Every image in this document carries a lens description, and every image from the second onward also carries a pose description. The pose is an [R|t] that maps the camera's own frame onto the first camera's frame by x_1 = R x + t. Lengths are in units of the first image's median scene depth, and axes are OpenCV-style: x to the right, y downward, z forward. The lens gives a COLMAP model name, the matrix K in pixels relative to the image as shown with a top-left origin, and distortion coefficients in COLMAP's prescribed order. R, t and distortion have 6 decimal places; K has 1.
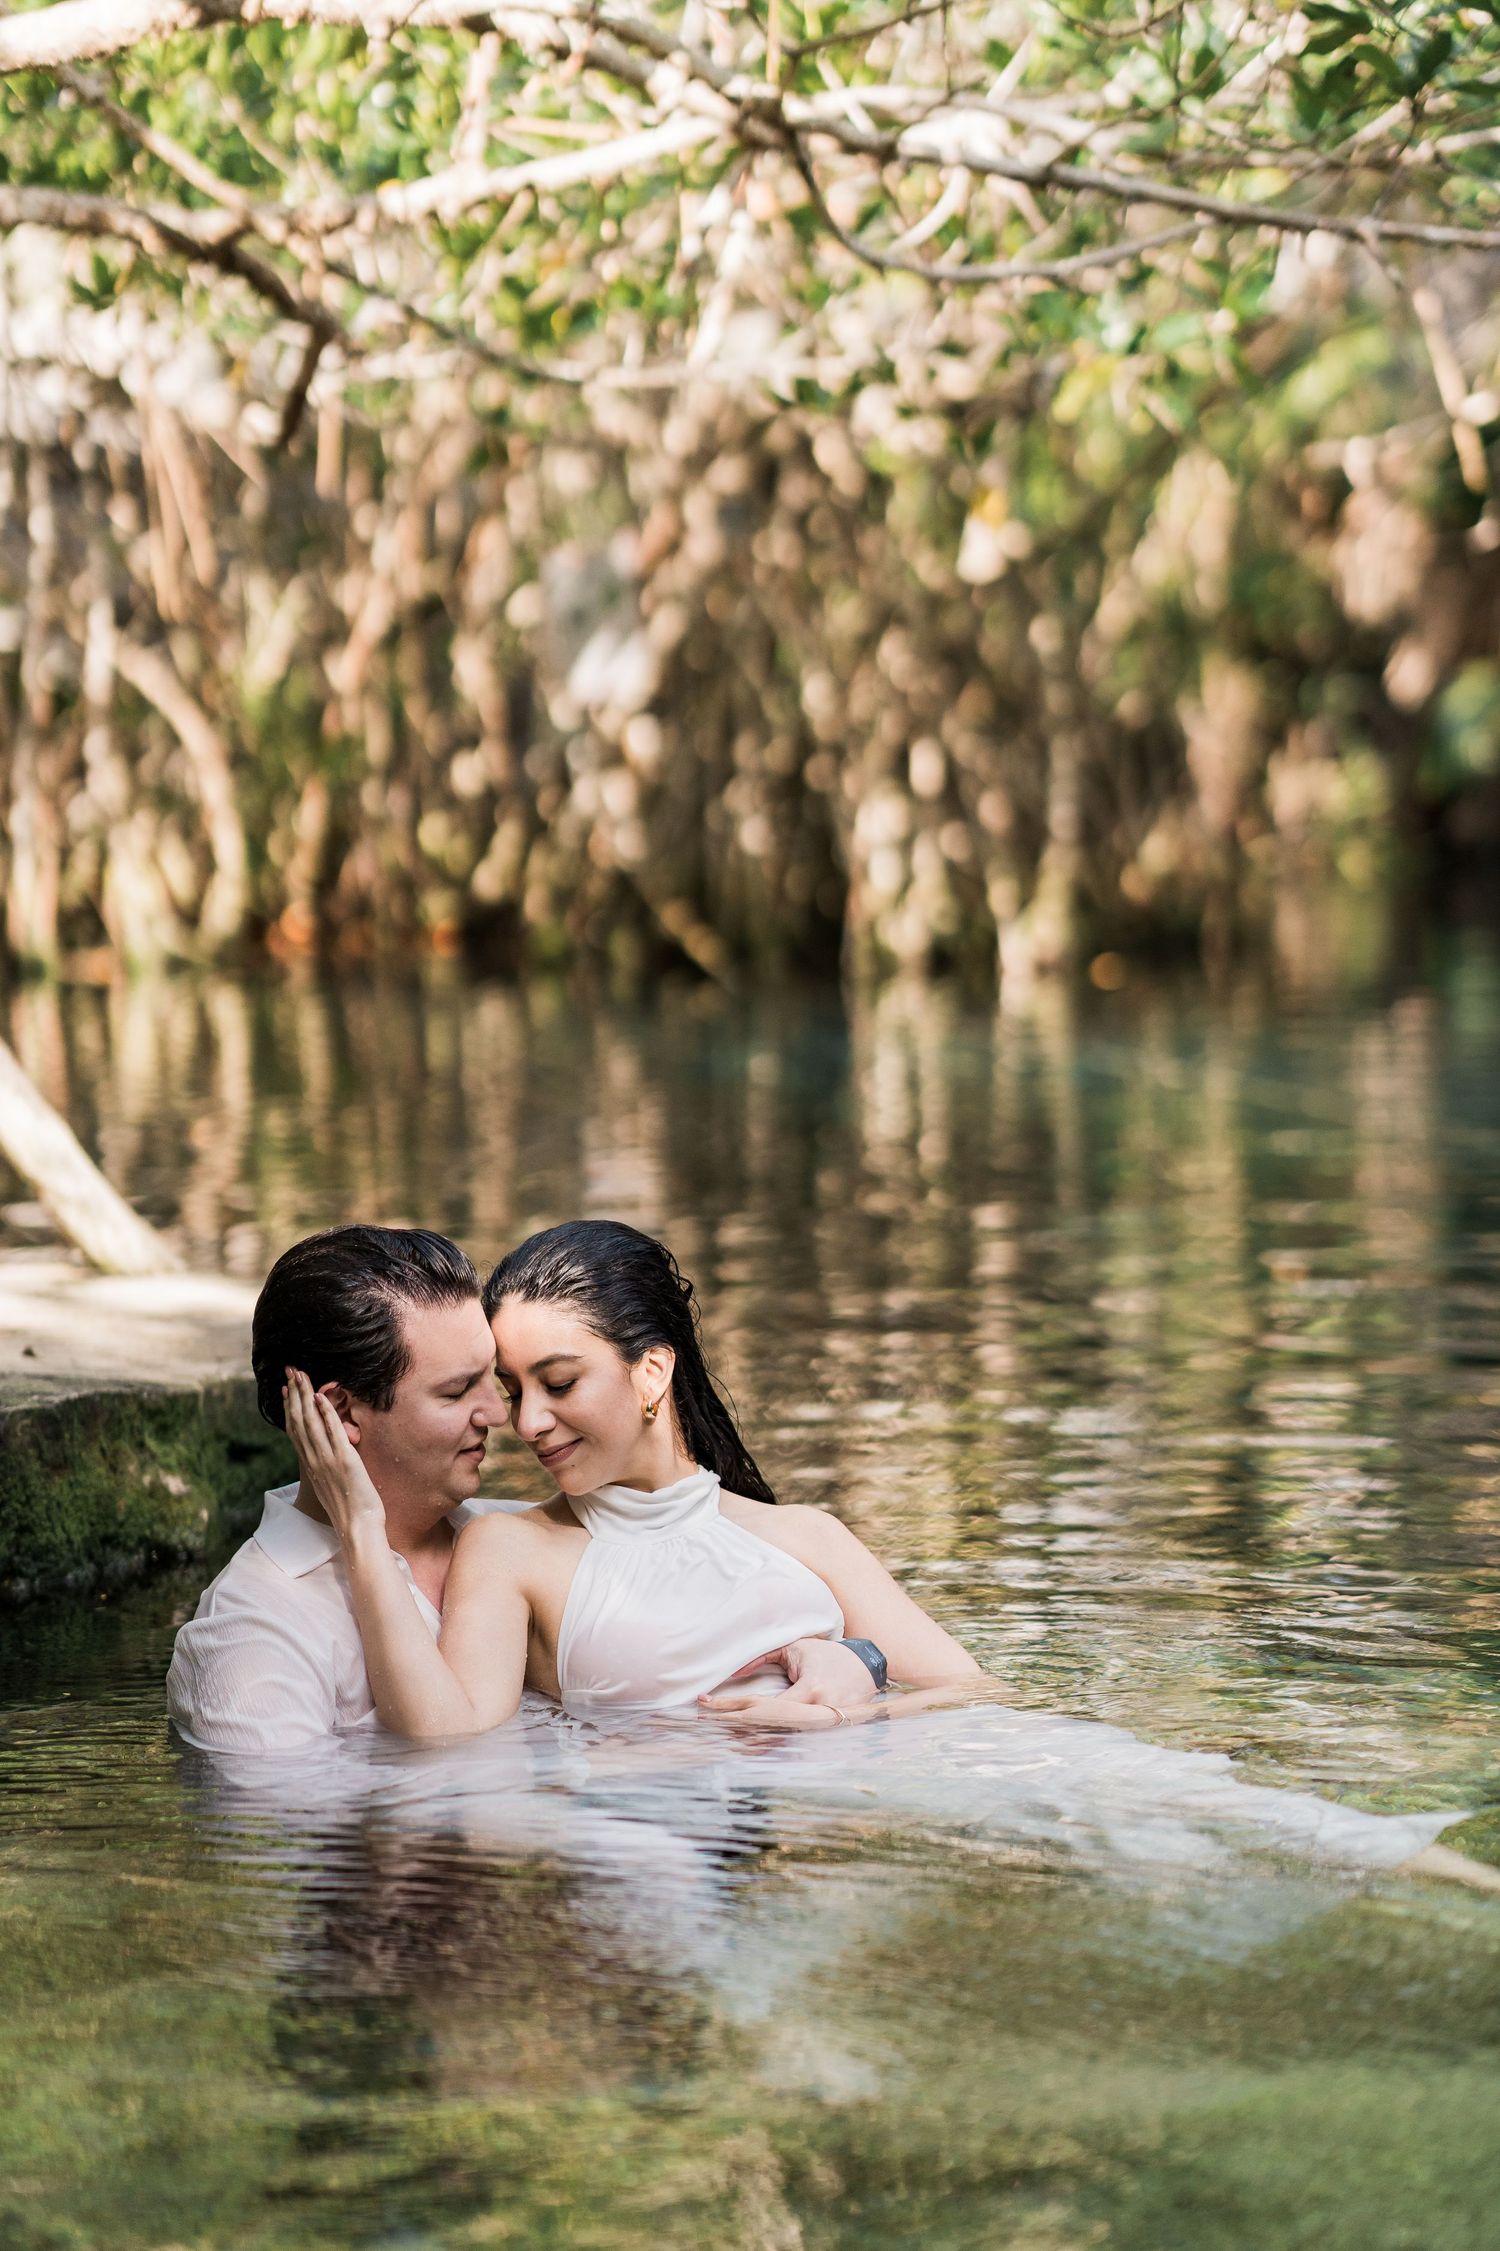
lens RADIAL K [[5444.2, 0, 750.0], [0, 5444.2, 1125.5], [0, 0, 1]] dist [0.012359, -0.850315]
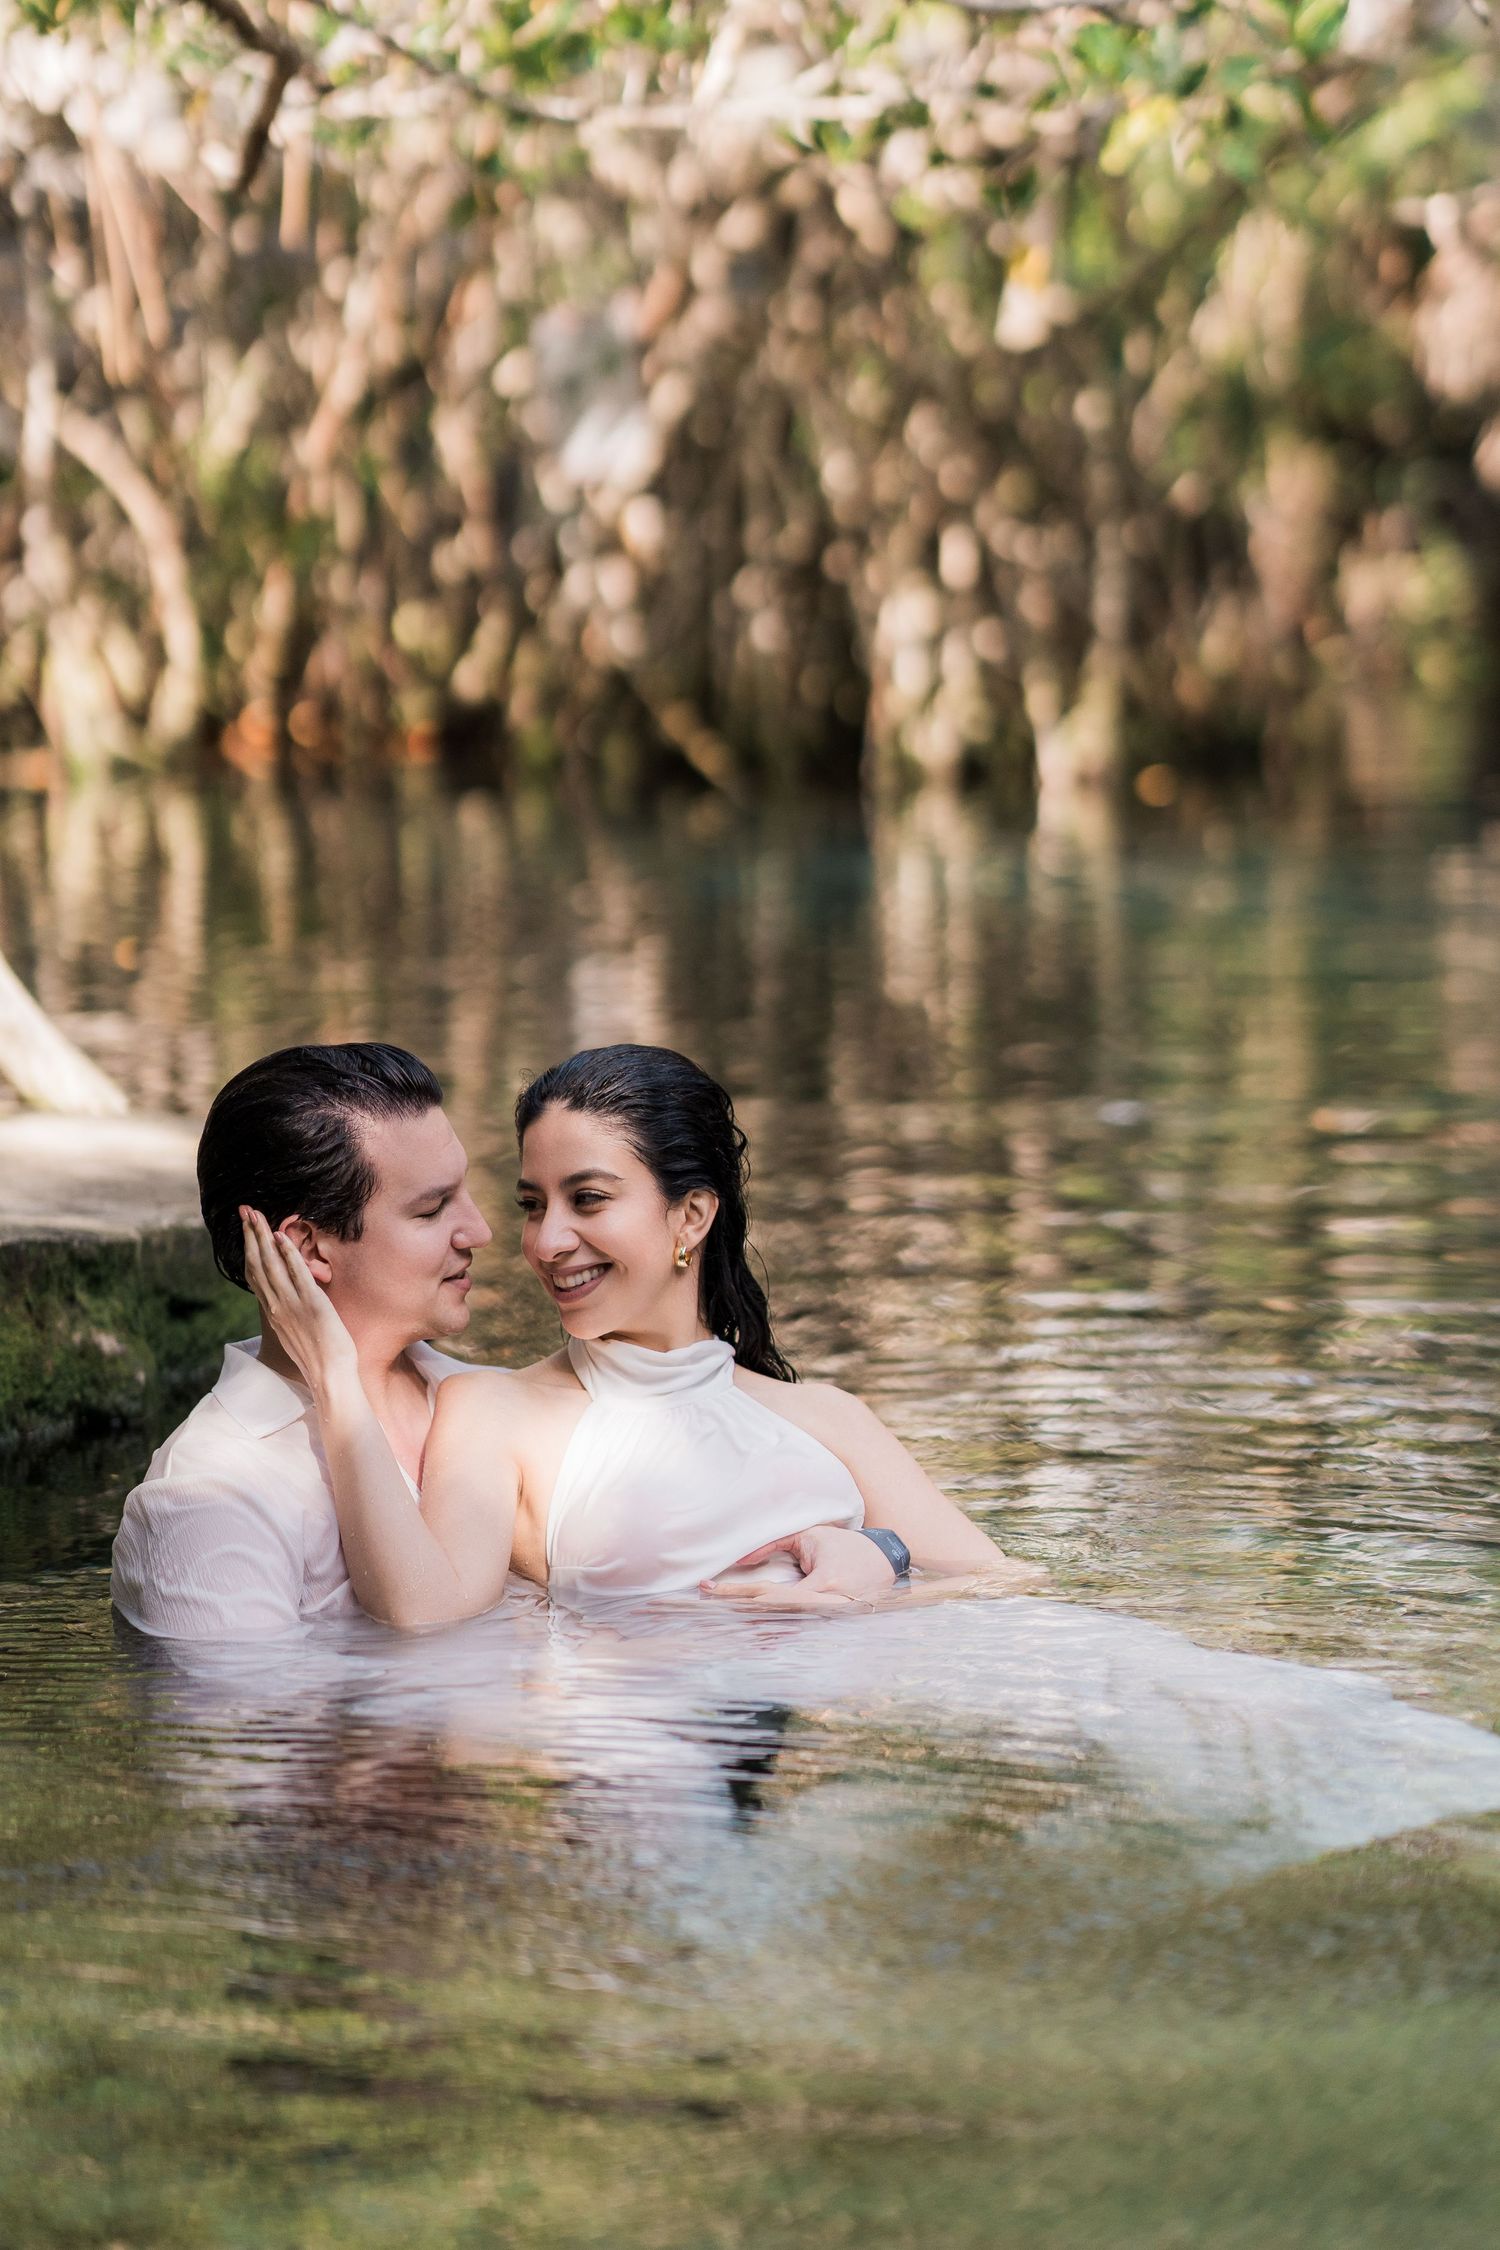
lens RADIAL K [[5441.8, 0, 750.0], [0, 5441.8, 1125.0], [0, 0, 1]] dist [0.012359, -0.850315]
pose [[0.999869, 0.009738, -0.012901, 0.010555], [-0.009507, 0.999795, 0.017849, 0.012285], [0.013072, -0.017724, 0.999757, 0.100601]]
